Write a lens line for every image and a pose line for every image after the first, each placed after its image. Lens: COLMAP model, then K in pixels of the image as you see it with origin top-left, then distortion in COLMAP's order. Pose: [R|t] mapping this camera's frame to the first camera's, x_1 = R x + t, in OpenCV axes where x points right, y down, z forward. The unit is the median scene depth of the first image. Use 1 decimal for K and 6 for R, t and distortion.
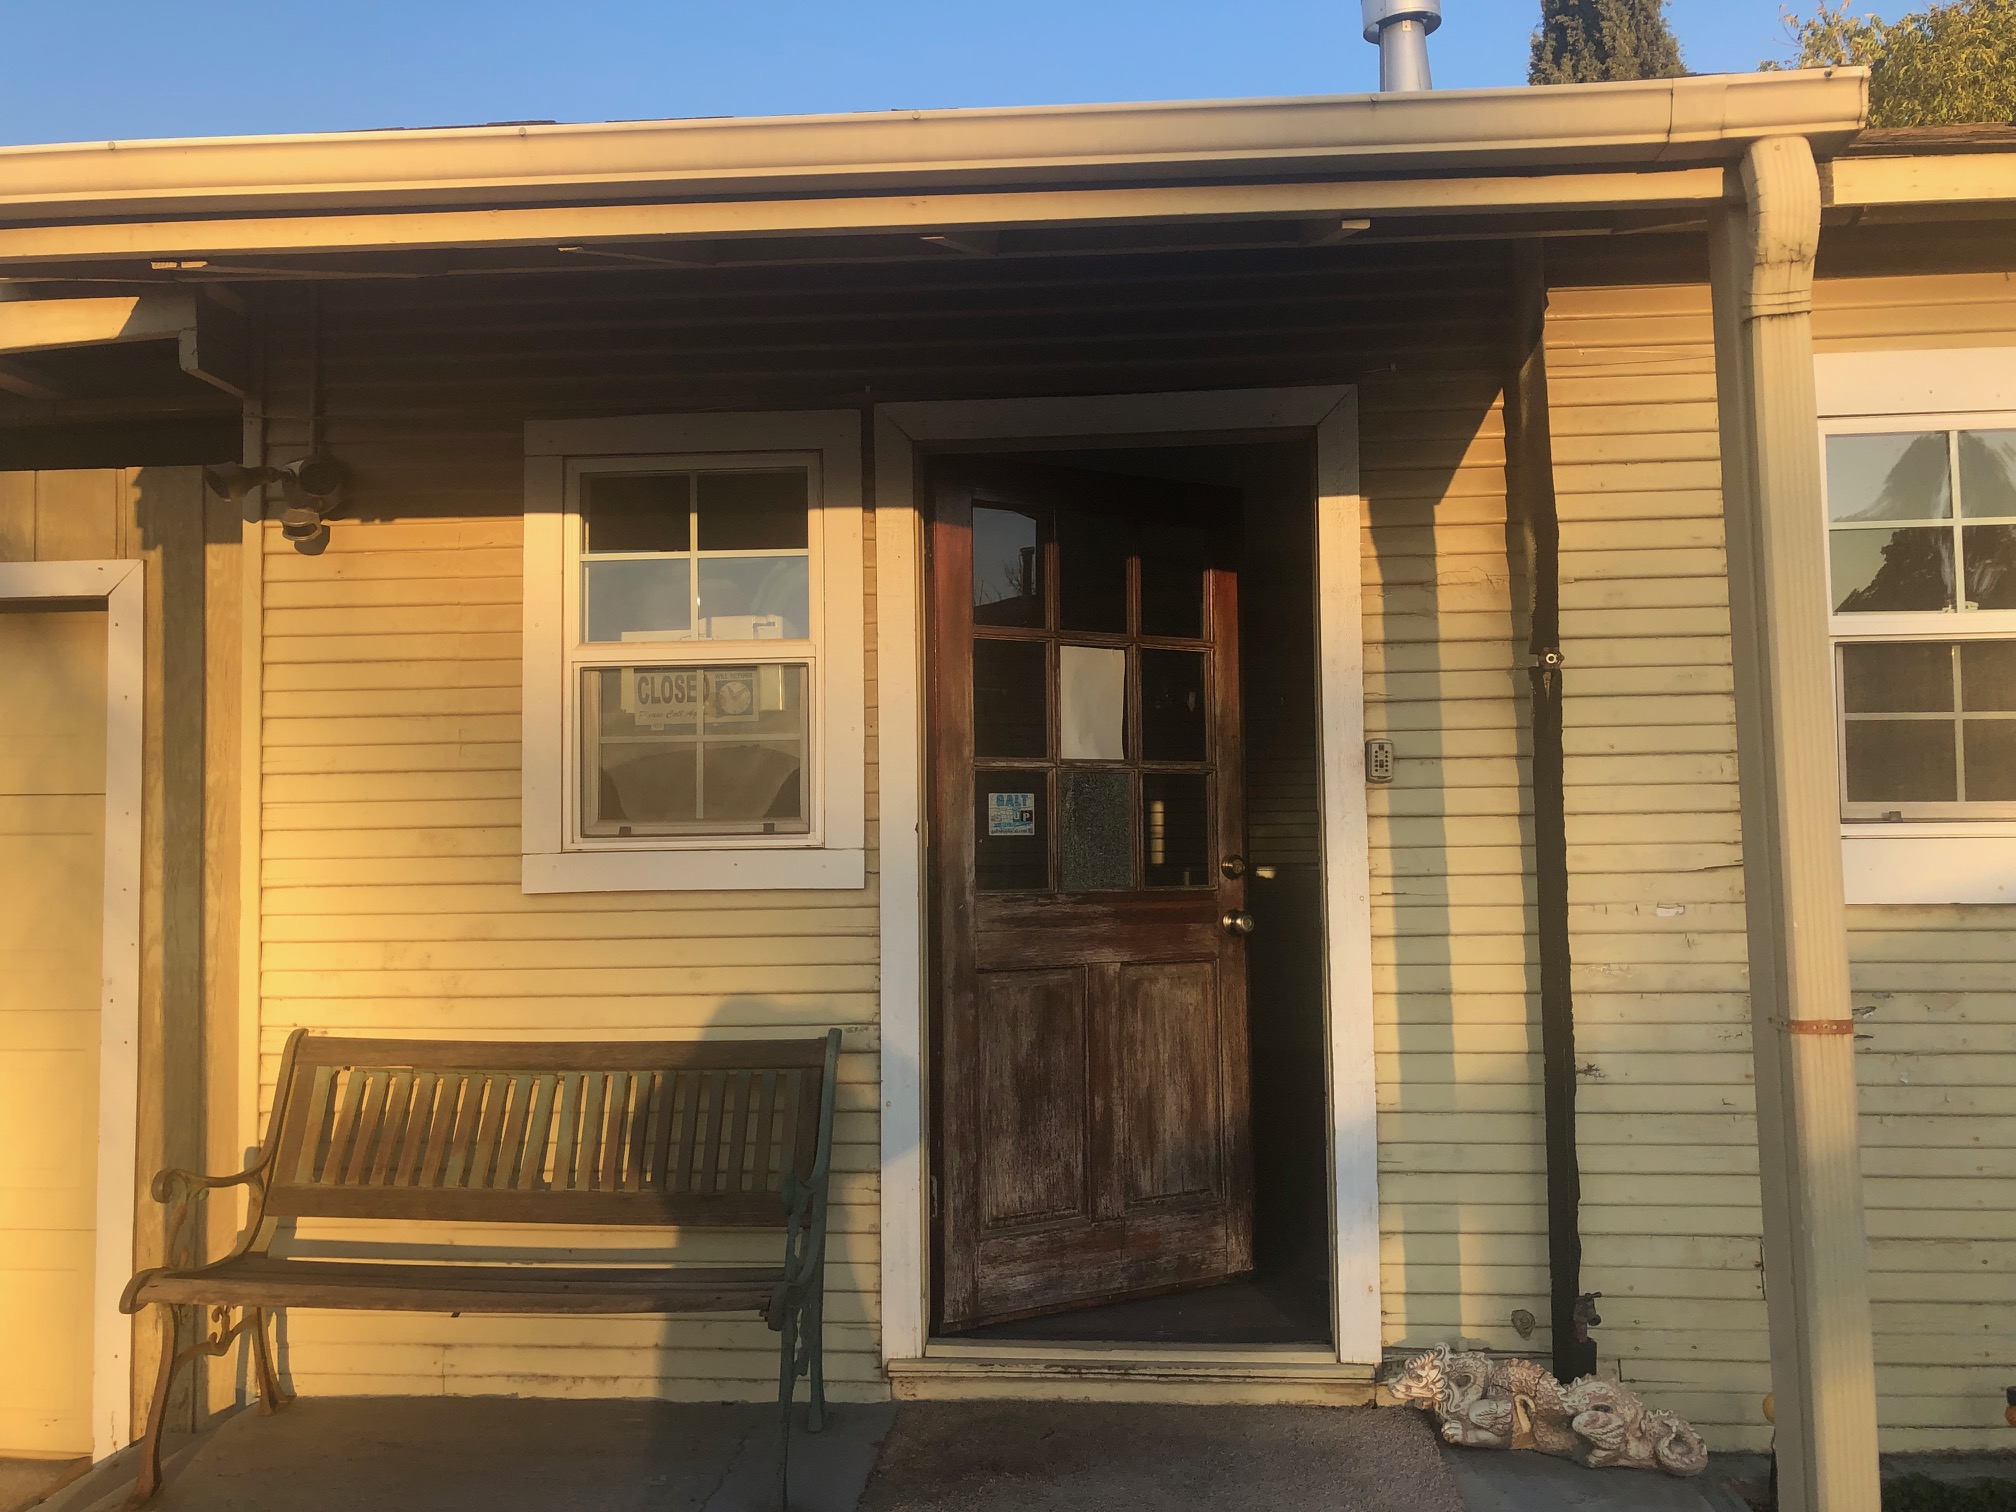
lens RADIAL K [[1646.8, 0, 1008.0], [0, 1646.8, 756.0], [0, 0, 1]] dist [0.092956, -0.102015]
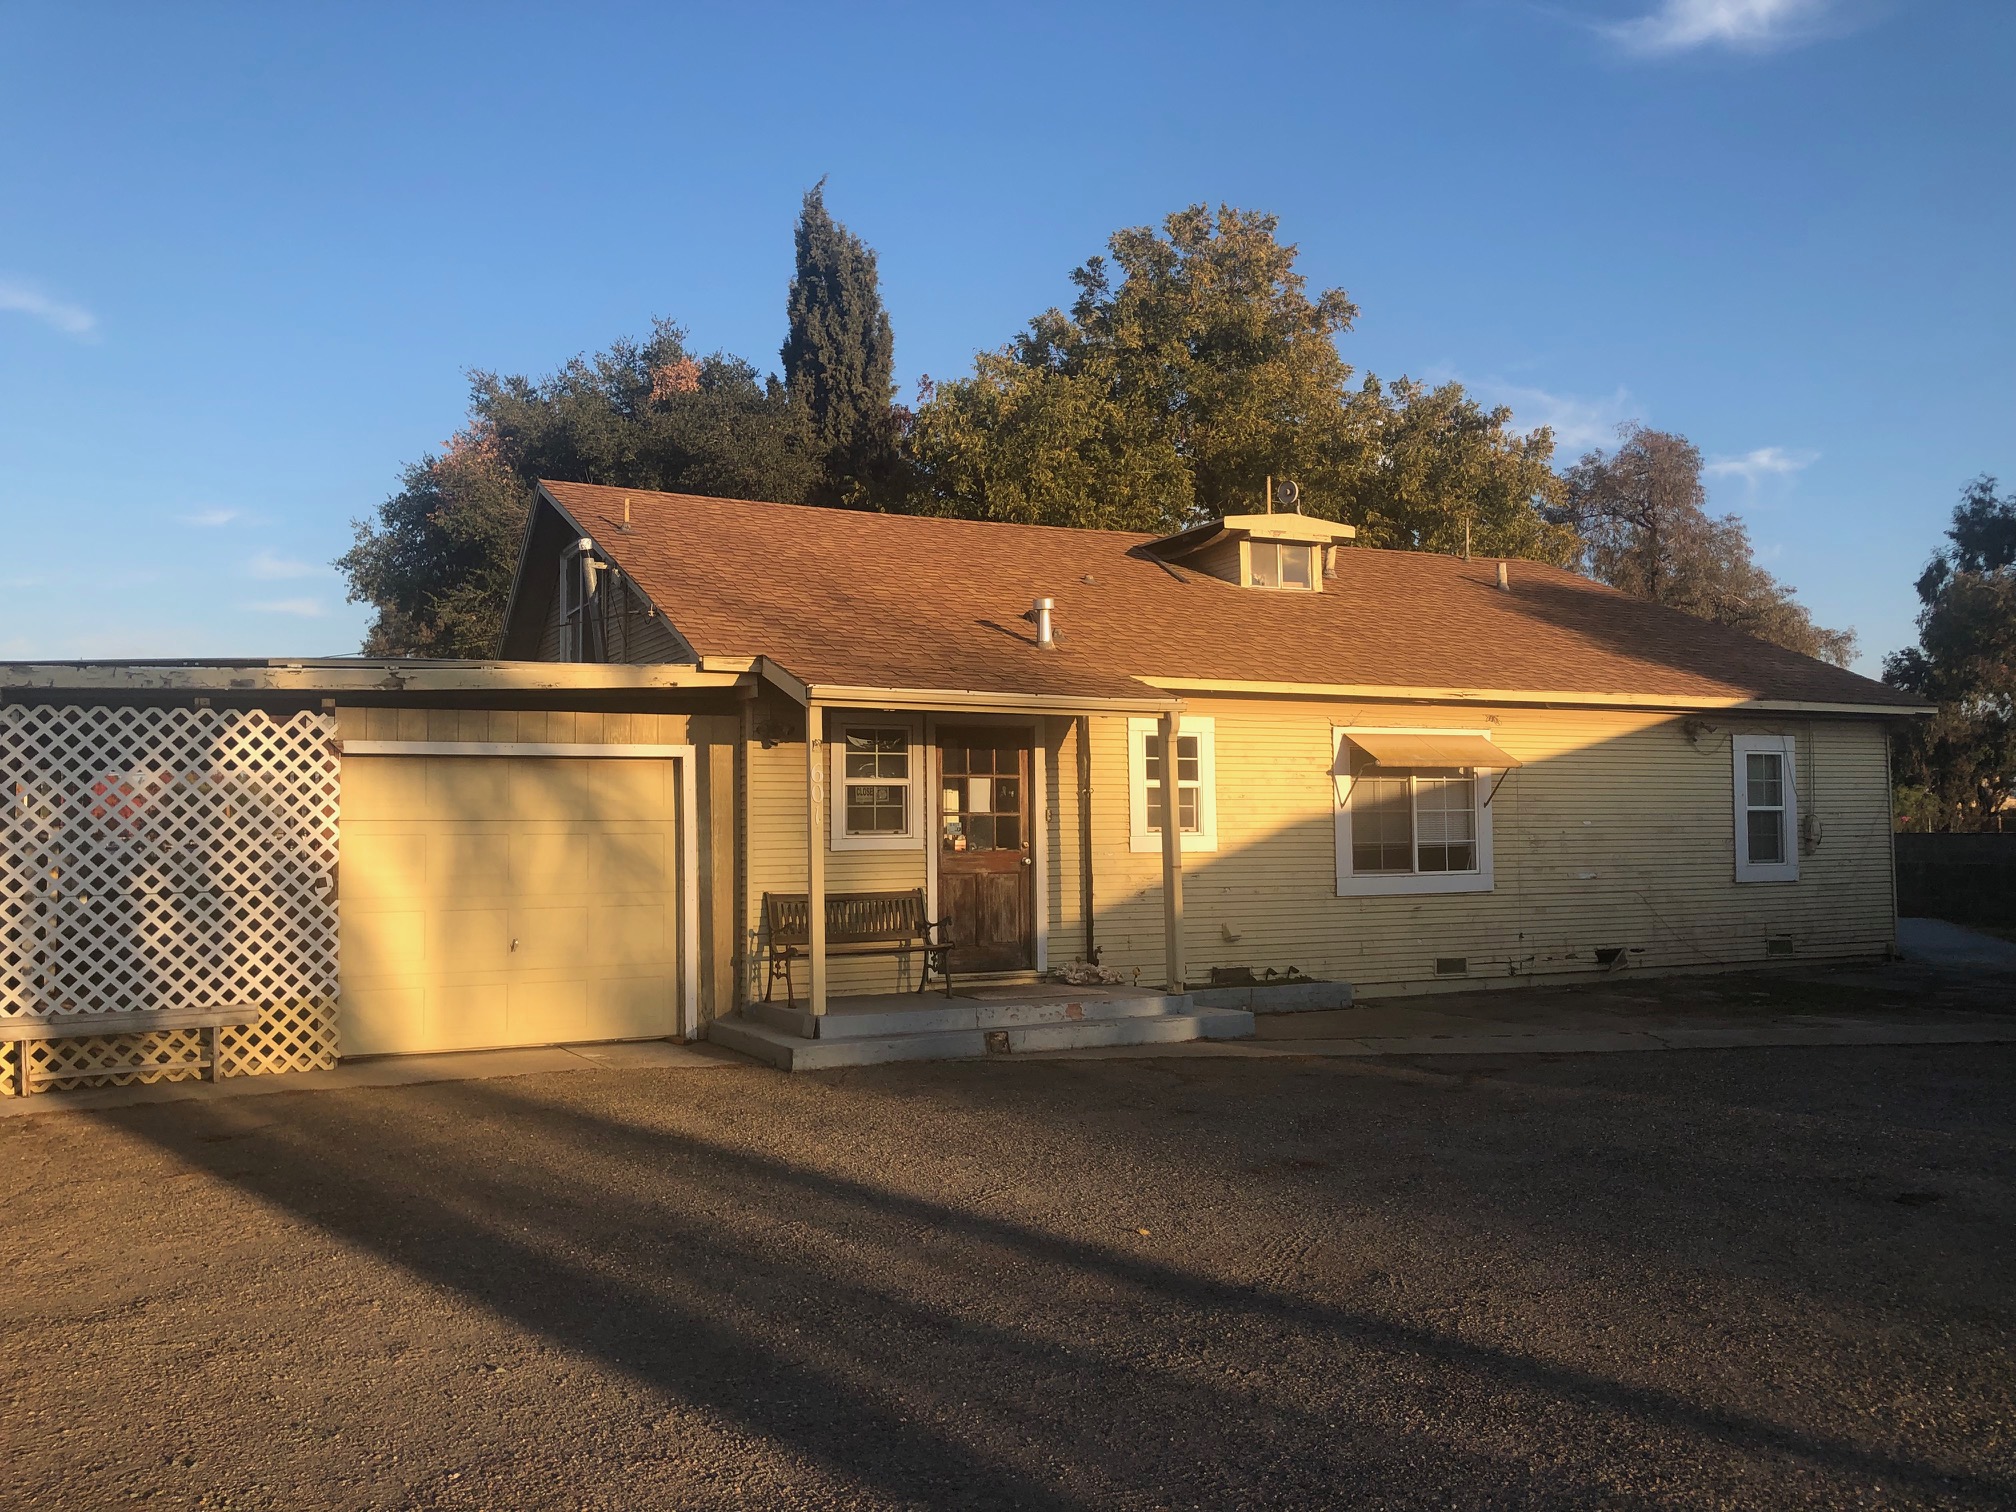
lens RADIAL K [[1646.8, 0, 1008.0], [0, 1646.8, 756.0], [0, 0, 1]] dist [0.092956, -0.102015]
pose [[0.856419, 0.028154, 0.515512, -1.725540], [-0.021496, 0.999591, -0.018879, -0.058129], [-0.515833, 0.005087, 0.856674, -2.087013]]
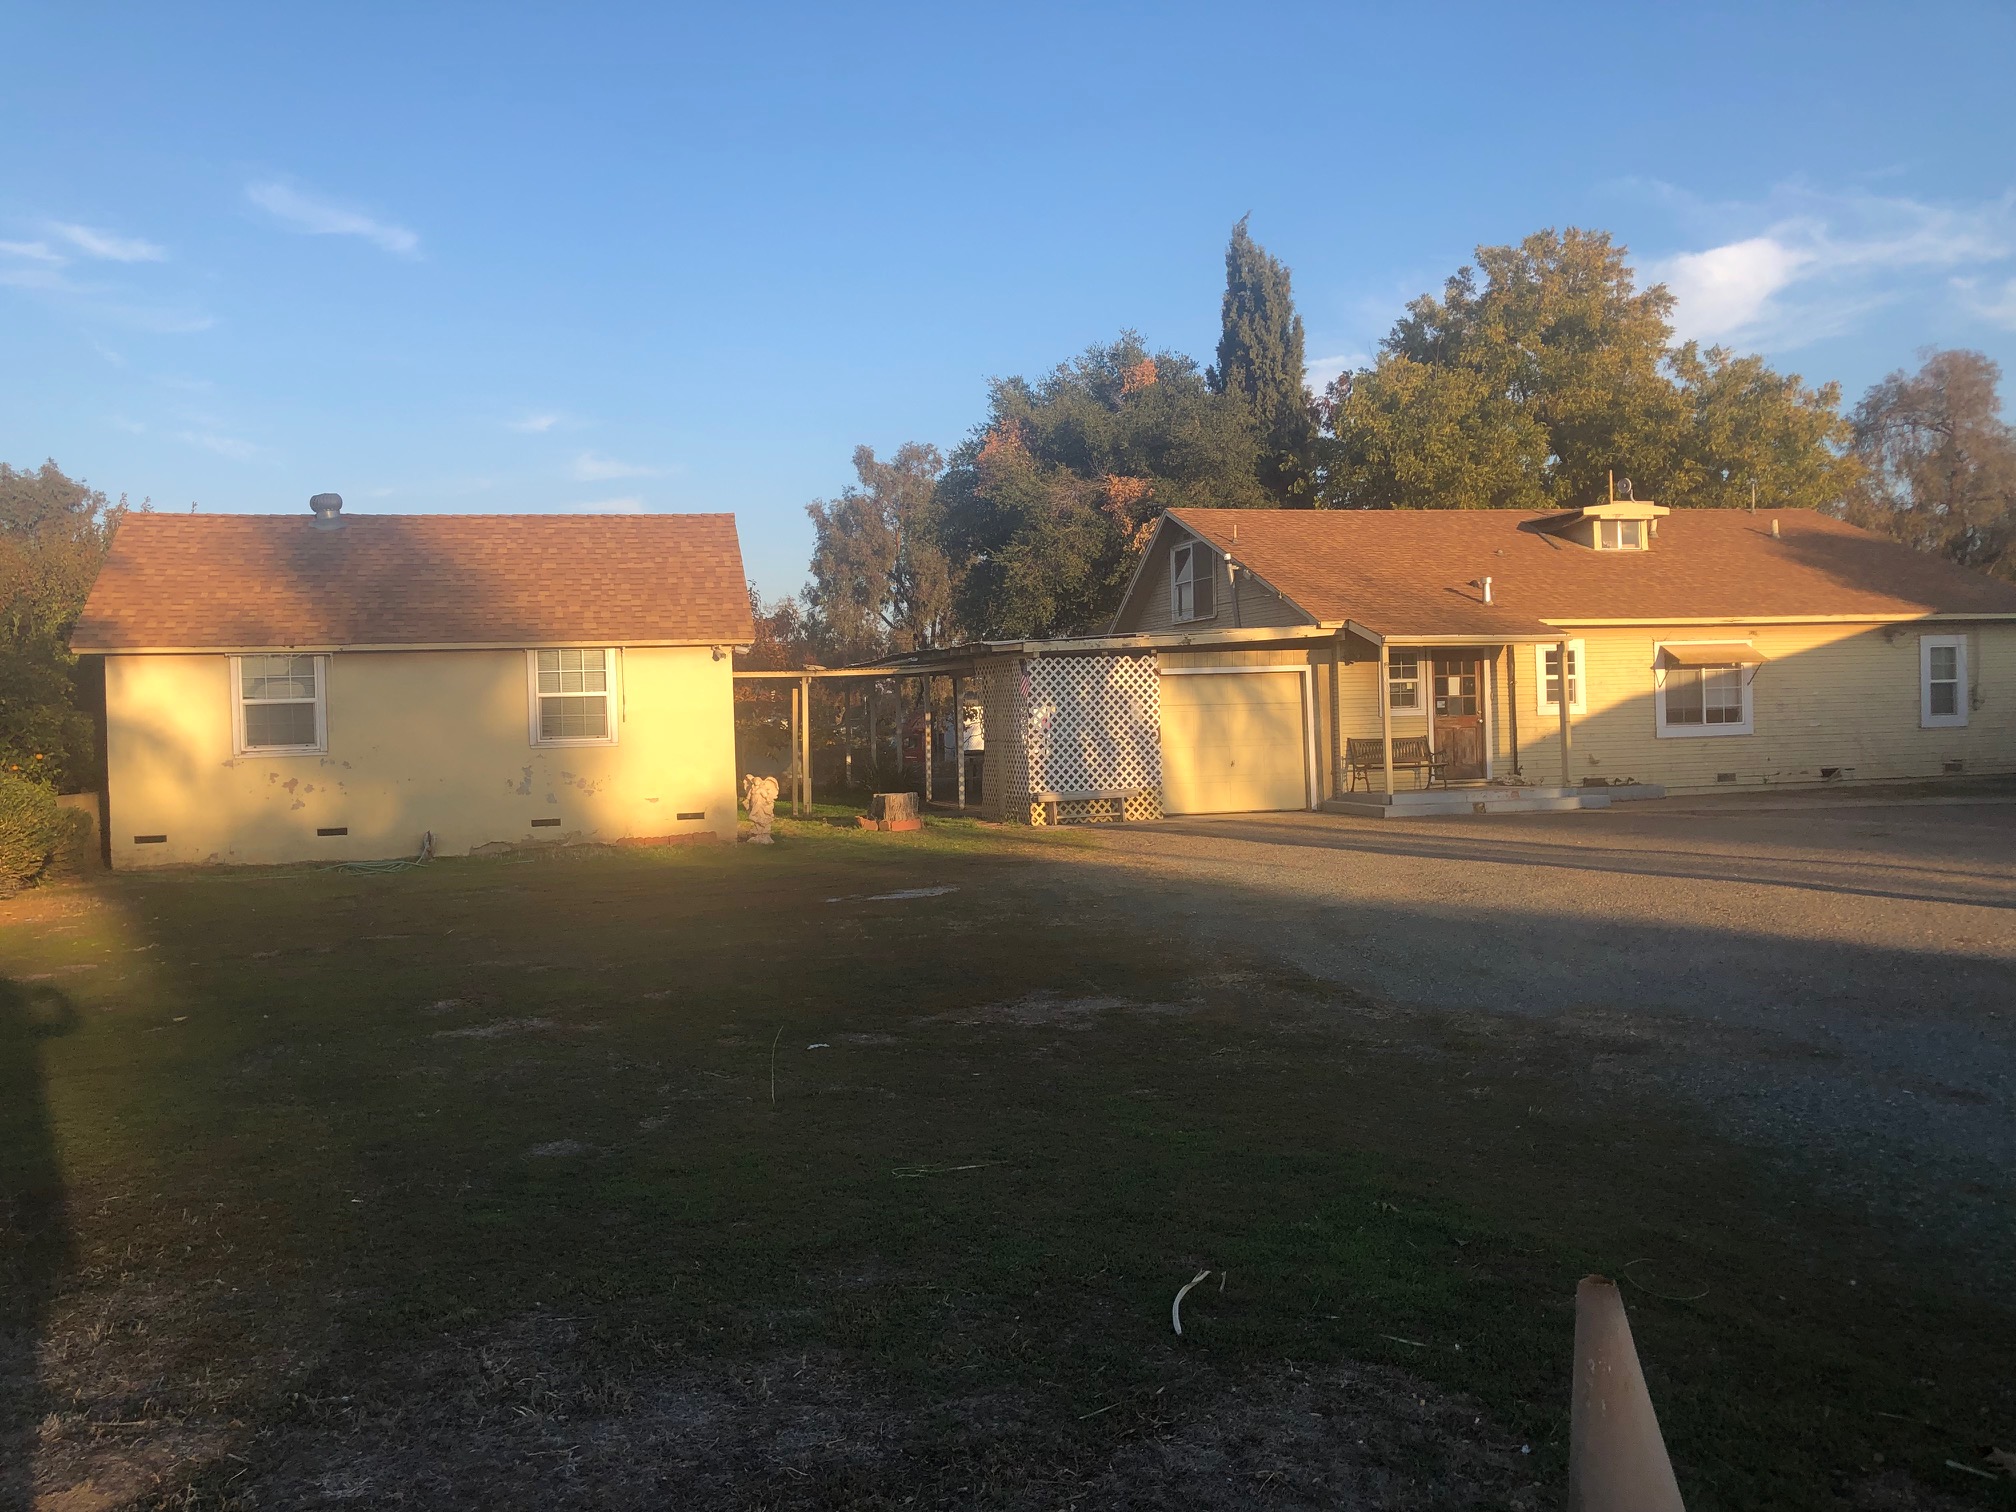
lens RADIAL K [[1590.0, 0, 965.5], [0, 1590.0, 744.7], [0, 0, 1]] dist [-0.000764, 0.000881]
pose [[0.948329, -0.019814, 0.316670, -3.890774], [0.002943, 0.998555, 0.053665, -0.155757], [-0.317275, -0.049960, 0.947017, -4.531607]]
